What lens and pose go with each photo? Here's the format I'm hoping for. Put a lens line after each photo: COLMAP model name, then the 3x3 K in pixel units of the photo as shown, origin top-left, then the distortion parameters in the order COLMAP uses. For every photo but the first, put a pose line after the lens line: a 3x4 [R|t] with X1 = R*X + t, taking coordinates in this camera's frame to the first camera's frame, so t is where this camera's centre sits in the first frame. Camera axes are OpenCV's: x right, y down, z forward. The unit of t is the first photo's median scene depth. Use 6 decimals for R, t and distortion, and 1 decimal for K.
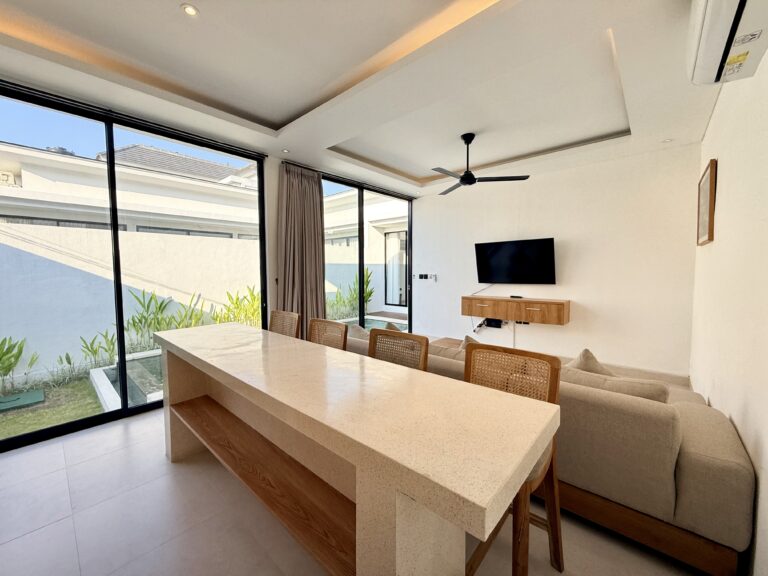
lens RADIAL K [[308.1, 0, 360.4], [0, 308.1, 289.9], [0, 0, 1]] dist [-0.000025, 0.000414]
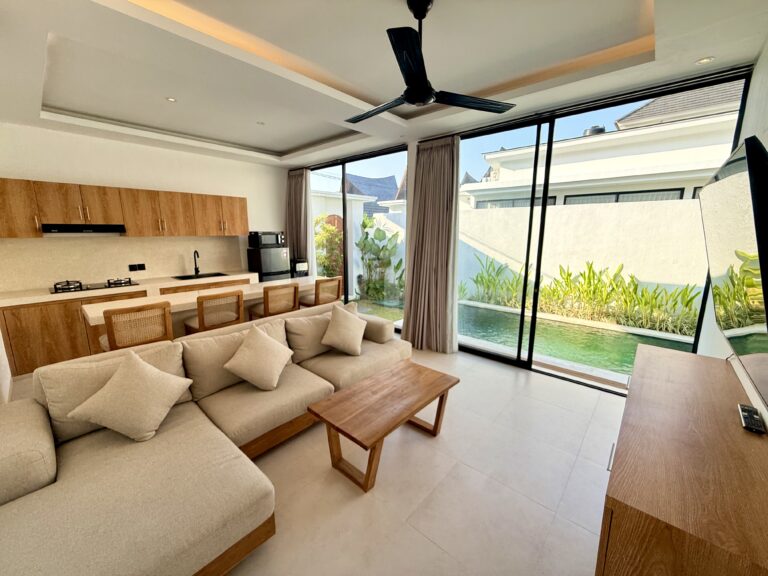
lens RADIAL K [[308.1, 0, 381.1], [0, 308.1, 285.5], [0, 0, 1]] dist [-0.000025, 0.000414]
pose [[0.032099, 0.173708, -0.984274, 0.405581], [-0.074017, 0.982490, 0.170979, -0.045568], [0.996740, 0.067365, 0.044395, 0.393851]]
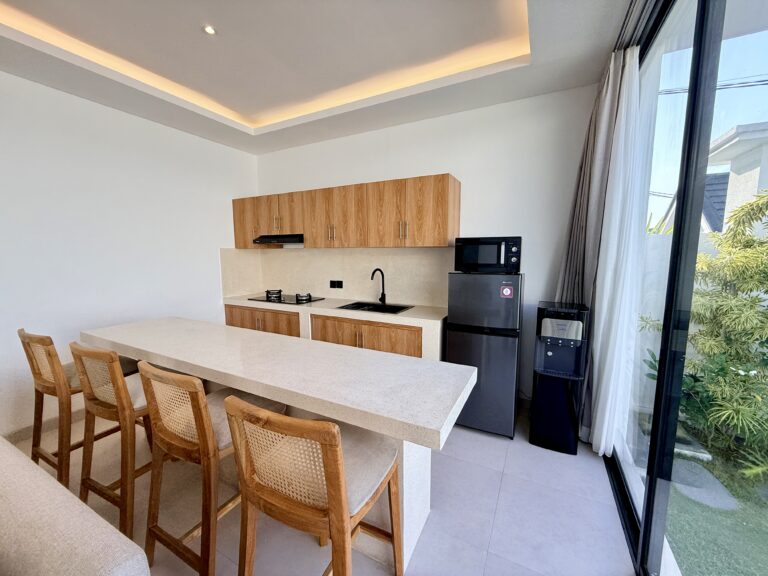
lens RADIAL K [[308.1, 0, 384.3], [0, 308.1, 291.1], [0, 0, 1]] dist [-0.000025, 0.000414]
pose [[-0.958745, 0.038858, -0.281597, -0.085575], [-0.018460, 0.980011, 0.198084, -0.035538], [0.283666, 0.195110, -0.938864, 0.444035]]
